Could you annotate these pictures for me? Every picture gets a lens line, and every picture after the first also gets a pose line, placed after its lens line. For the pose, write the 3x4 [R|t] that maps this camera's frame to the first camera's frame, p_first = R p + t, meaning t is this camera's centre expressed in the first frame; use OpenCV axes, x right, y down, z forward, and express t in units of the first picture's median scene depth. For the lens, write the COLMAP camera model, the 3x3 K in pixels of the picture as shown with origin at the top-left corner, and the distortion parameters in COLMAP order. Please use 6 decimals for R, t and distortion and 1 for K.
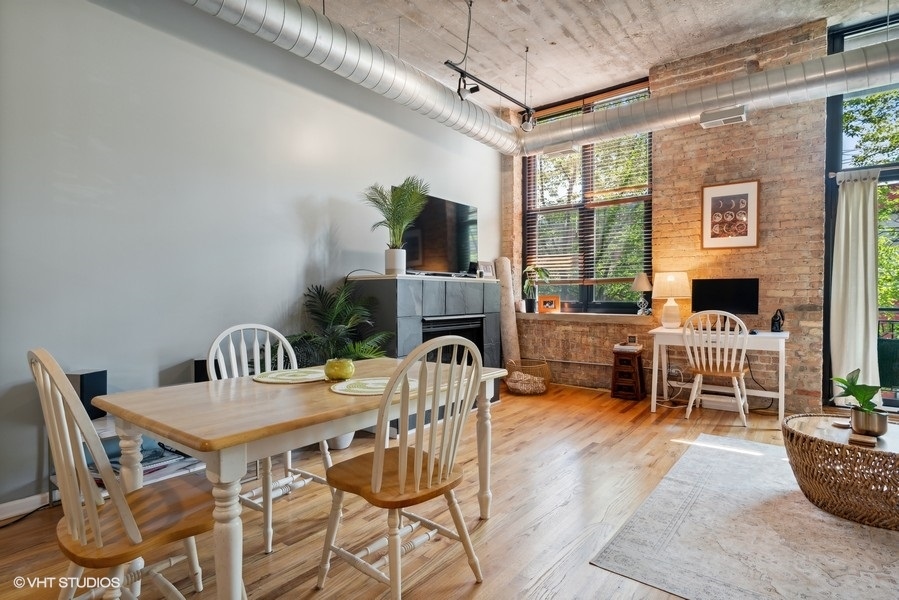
lens RADIAL K [[465.7, 0, 456.6], [0, 465.7, 299.0], [0, 0, 1]] dist [0.002887, 0.001374]
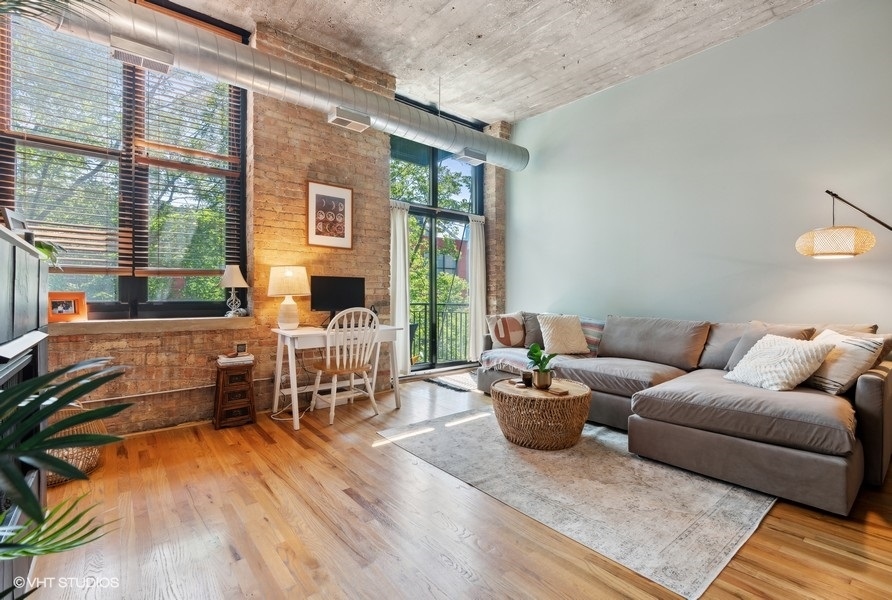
lens RADIAL K [[403.8, 0, 447.1], [0, 403.8, 295.1], [0, 0, 1]] dist [-0.004431, 0.001191]
pose [[0.230694, 0.003071, 0.973022, -0.224036], [0.008290, 0.999953, -0.005122, 0.003443], [-0.972991, 0.009248, 0.230657, 0.539235]]
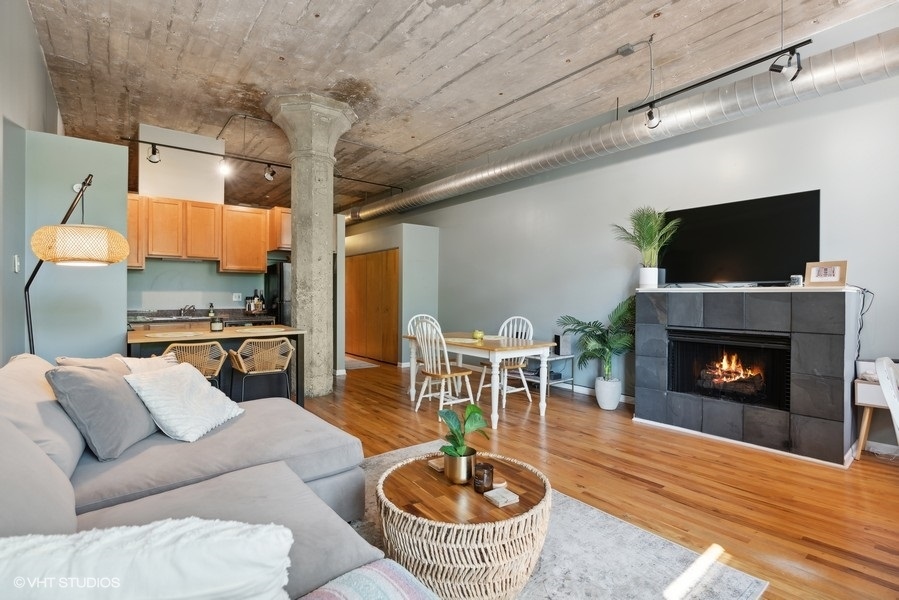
lens RADIAL K [[432.8, 0, 443.3], [0, 432.8, 297.0], [0, 0, 1]] dist [-0.012947, 0.001591]
pose [[-0.249949, 0.001006, -0.968258, 0.892182], [-0.012966, 0.999906, 0.004386, -0.024896], [0.968172, 0.013650, -0.249913, 0.627157]]
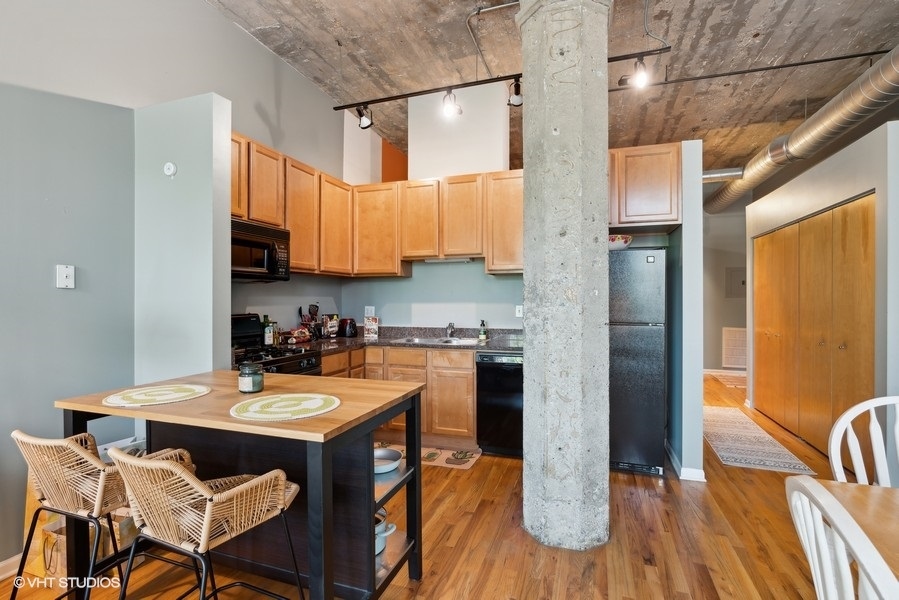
lens RADIAL K [[432.8, 0, 450.0], [0, 432.8, 298.5], [0, 0, 1]] dist [-0.012947, 0.001591]
pose [[-0.947541, -0.001069, -0.319632, 0.174914], [-0.003697, 0.999964, 0.007614, -0.042745], [0.319613, 0.008396, -0.947511, 0.459226]]
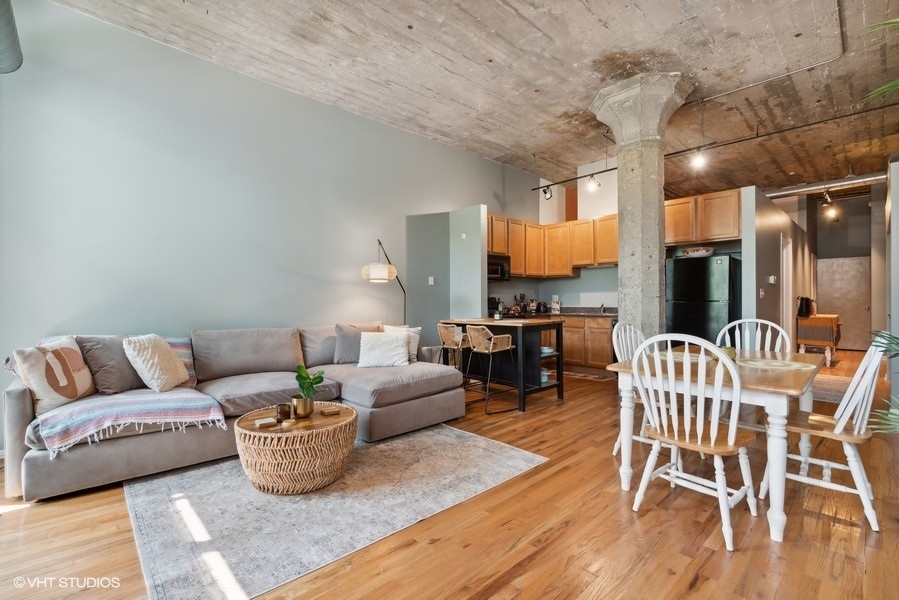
lens RADIAL K [[406.9, 0, 442.7], [0, 406.9, 299.6], [0, 0, 1]] dist [-0.004431, 0.001191]
pose [[-0.982960, 0.003270, 0.183790, 0.170687], [0.004779, 0.999958, 0.007766, -0.014061], [-0.183757, 0.008512, -0.982935, 1.078990]]
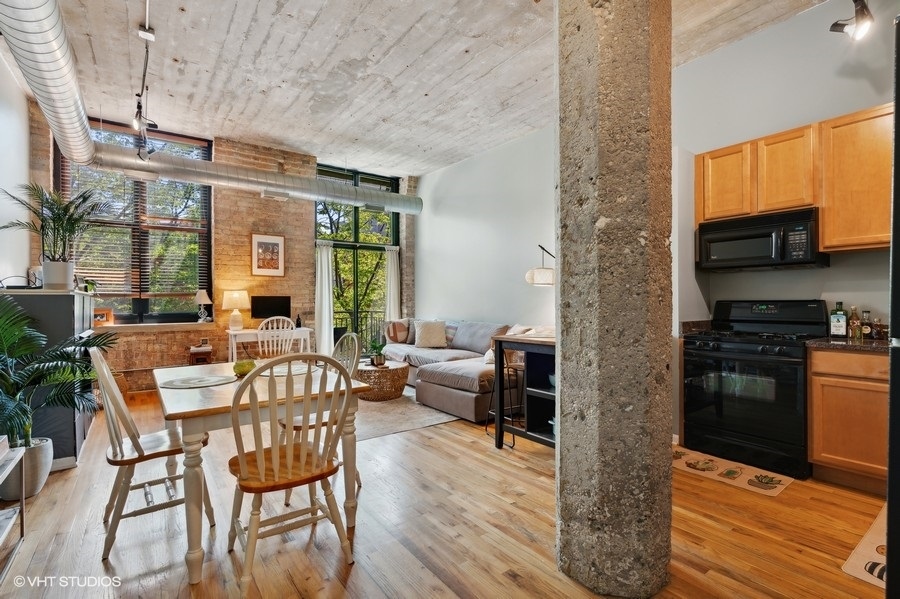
lens RADIAL K [[407.4, 0, 445.7], [0, 407.4, 301.3], [0, 0, 1]] dist [-0.004431, 0.001191]
pose [[0.283561, -0.003021, 0.958950, -0.547244], [0.014061, 0.999901, -0.001008, -0.015384], [-0.958851, 0.013770, 0.283575, 0.047642]]
